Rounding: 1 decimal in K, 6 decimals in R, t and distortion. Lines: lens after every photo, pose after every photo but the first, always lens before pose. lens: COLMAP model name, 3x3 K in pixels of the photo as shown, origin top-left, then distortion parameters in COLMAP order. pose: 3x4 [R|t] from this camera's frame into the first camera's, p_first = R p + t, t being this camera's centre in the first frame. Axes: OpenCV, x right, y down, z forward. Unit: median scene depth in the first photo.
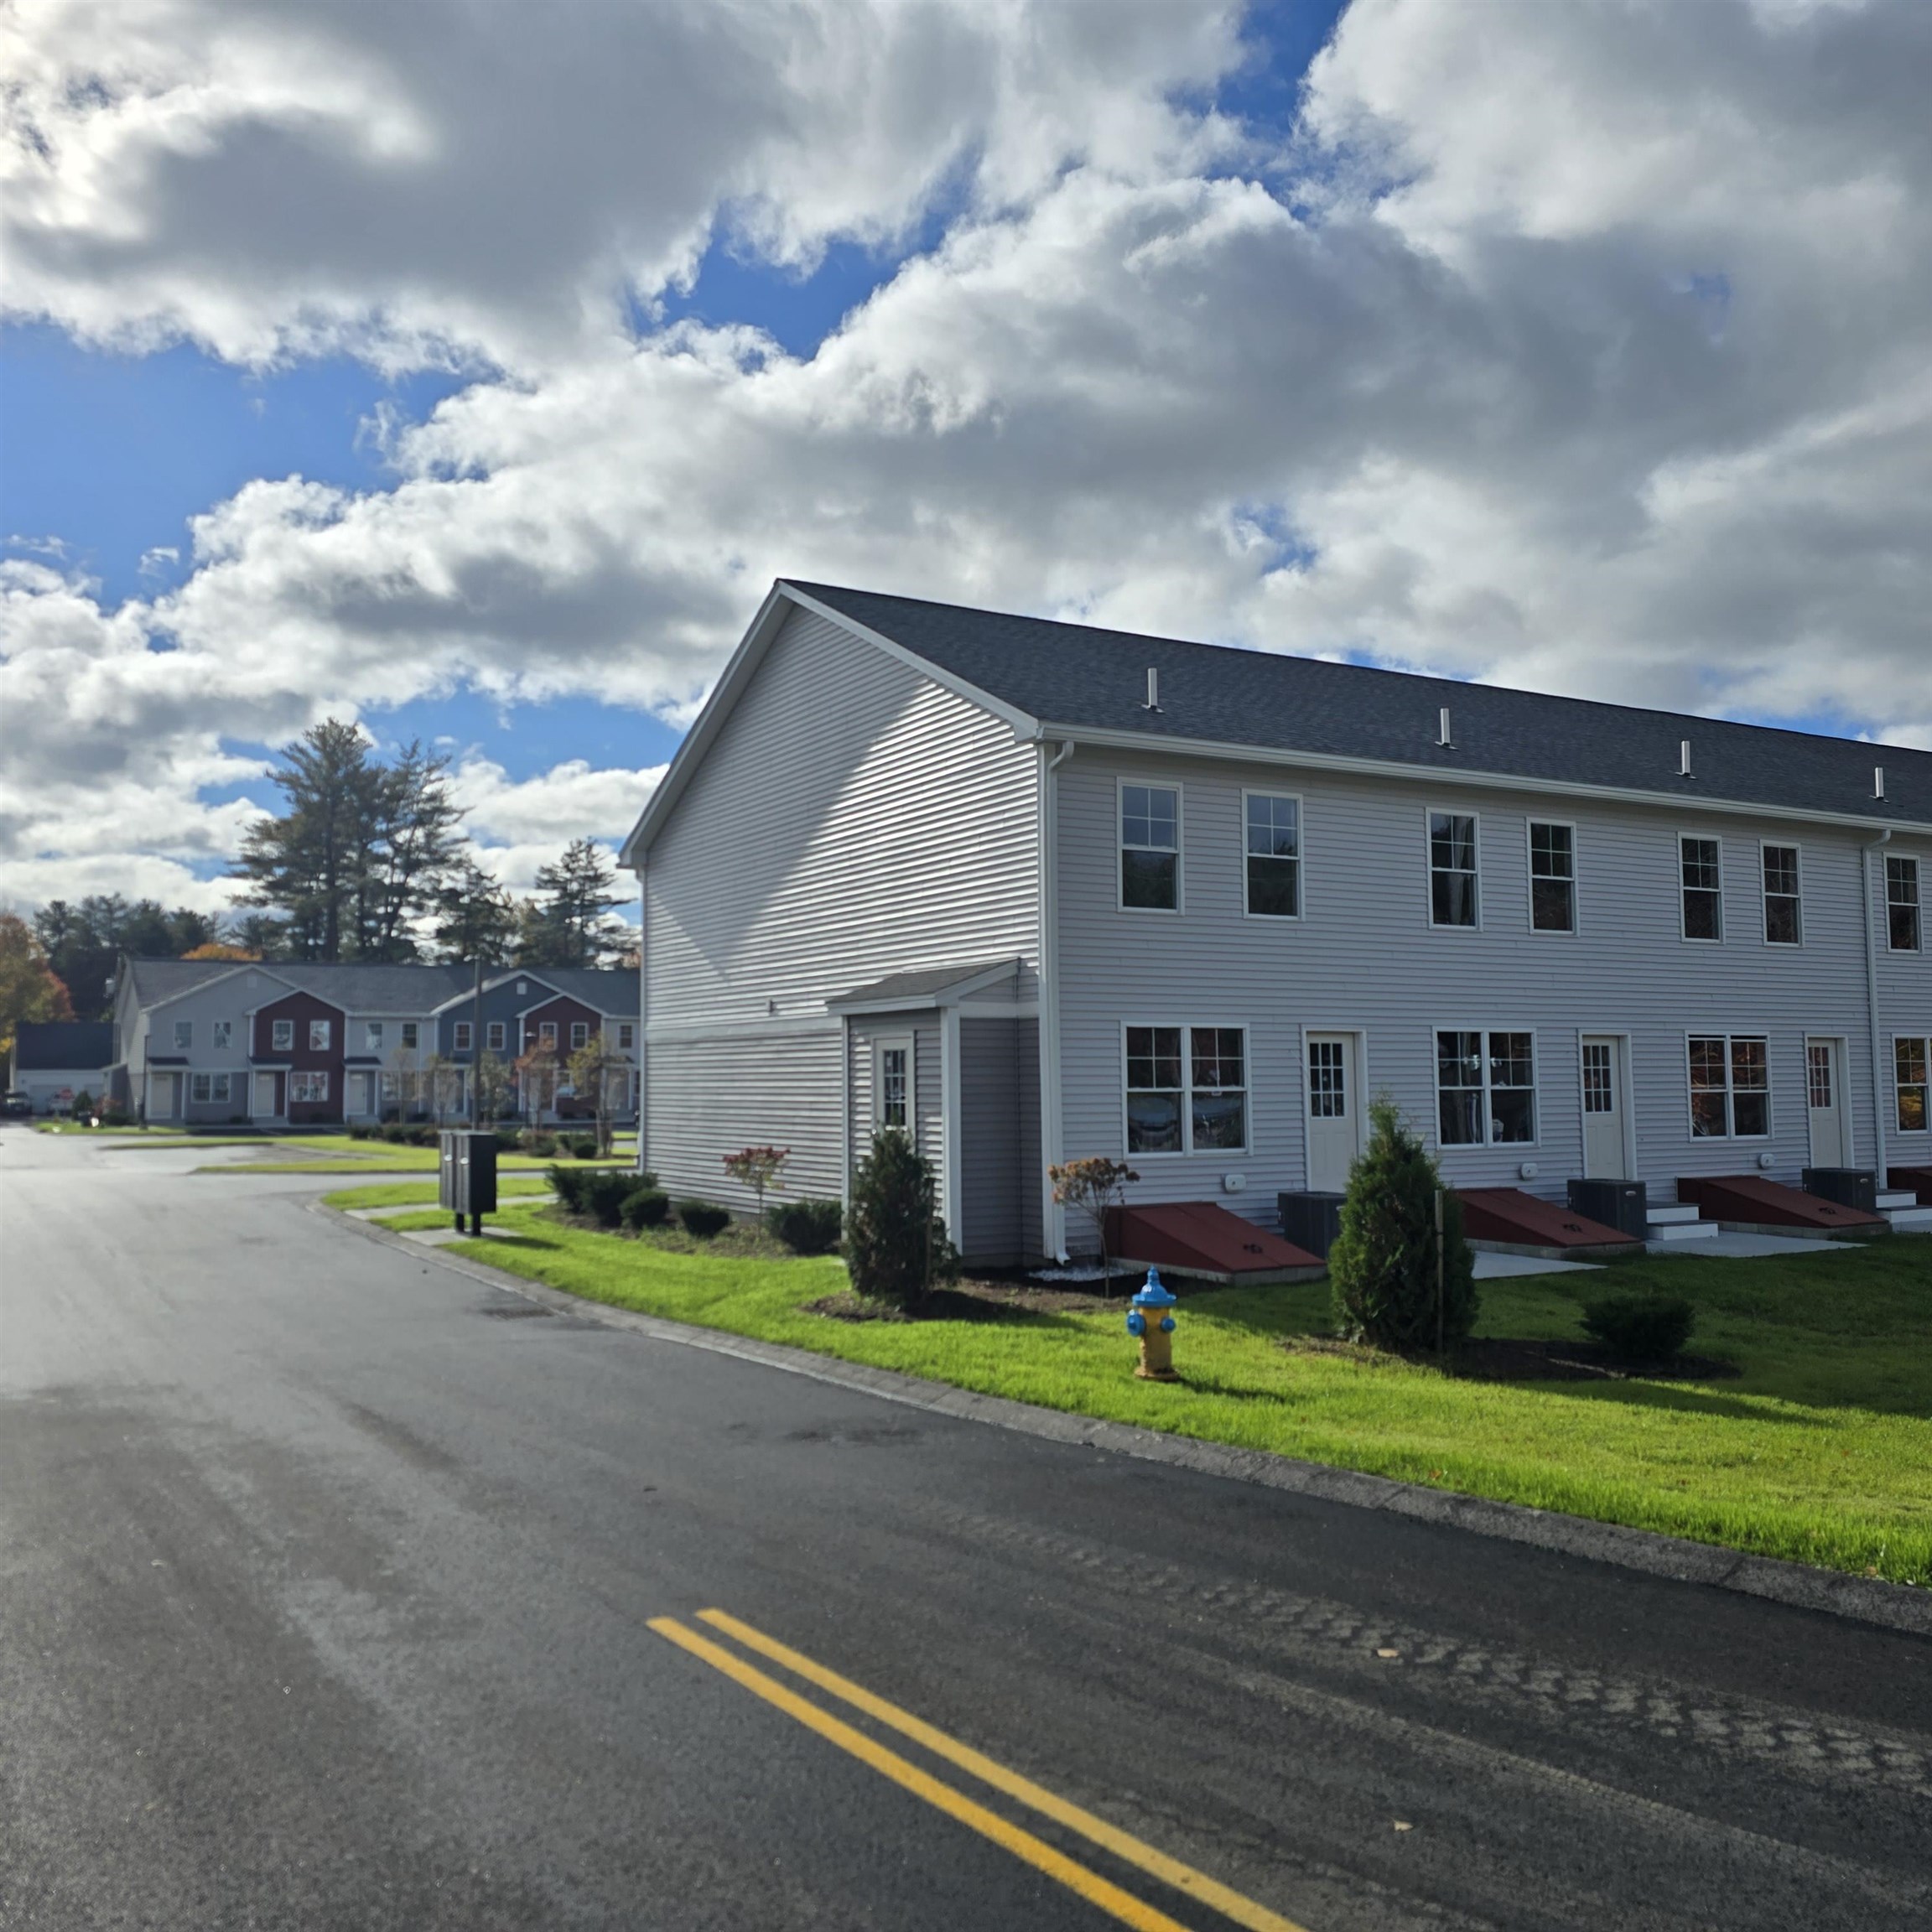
lens RADIAL K [[1723.9, 0, 937.7], [0, 1723.9, 940.8], [0, 0, 1]] dist [0.016978, -0.049803]
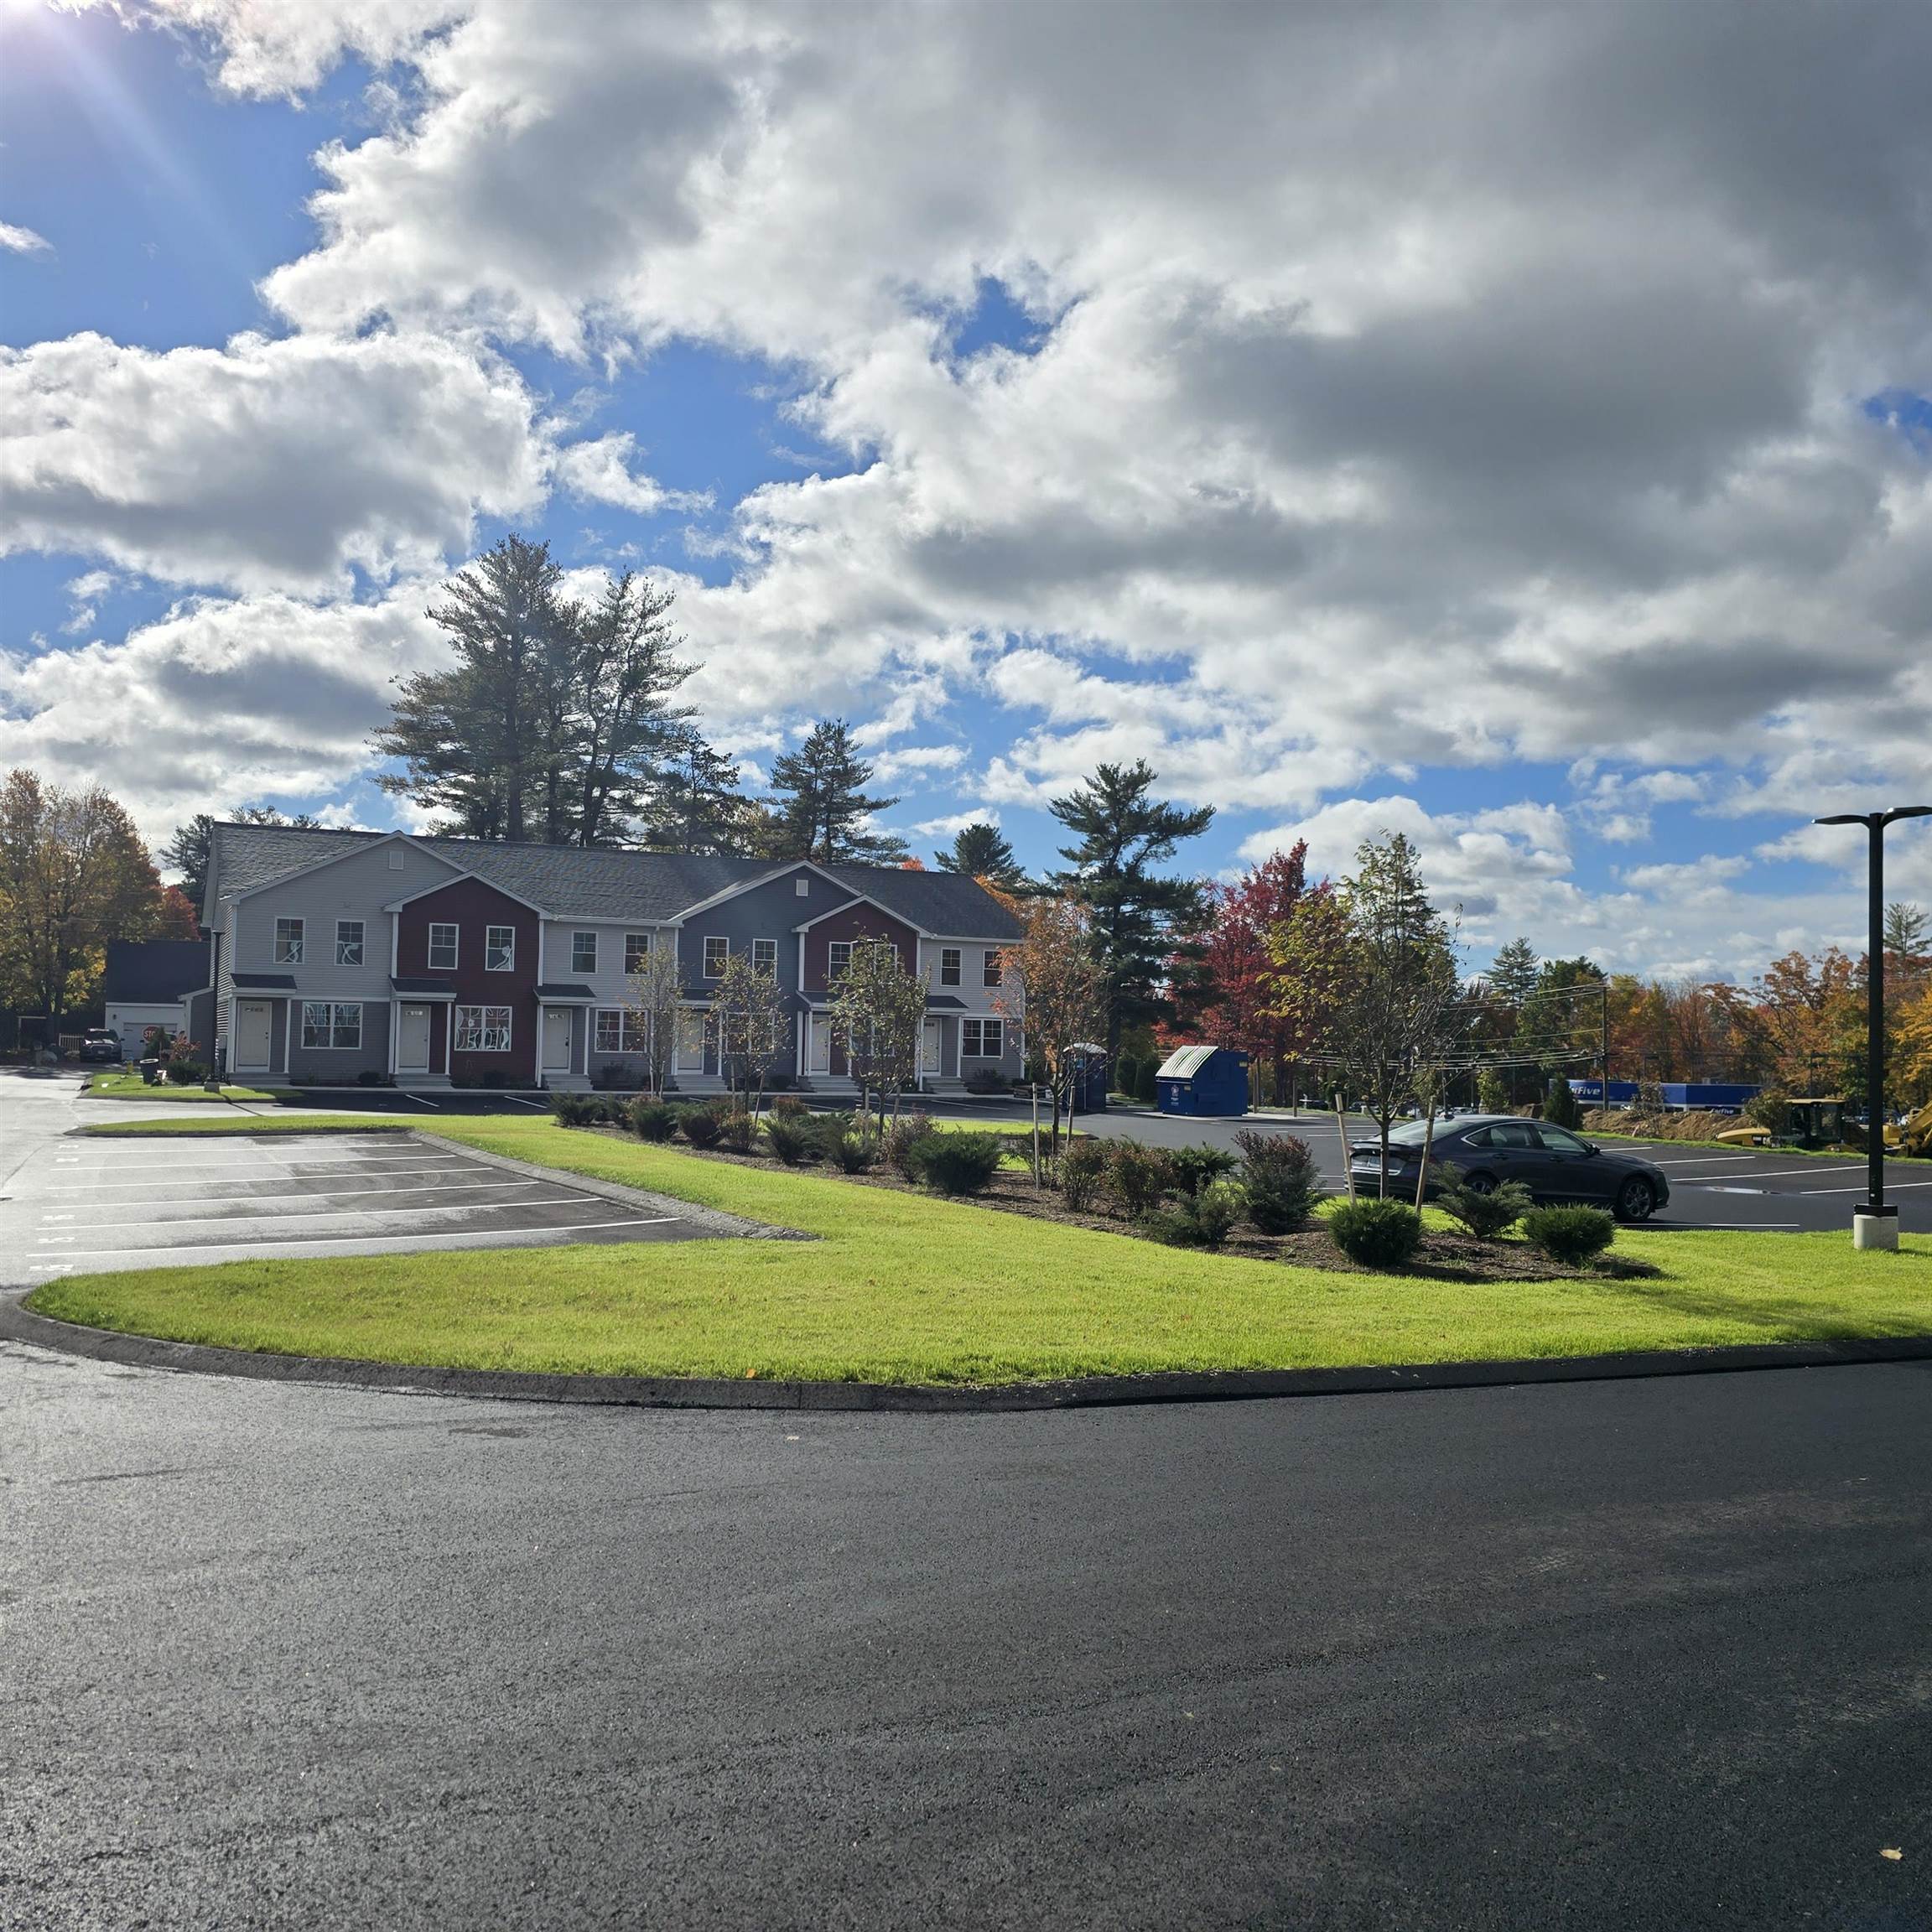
lens RADIAL K [[1557.9, 0, 965.6], [0, 1557.9, 1038.6], [0, 0, 1]] dist [-0.002995, -0.004989]
pose [[0.998425, 0.024716, -0.050363, -0.127236], [-0.020865, 0.996919, 0.075610, 0.033114], [0.052076, -0.074440, 0.995865, 0.353068]]
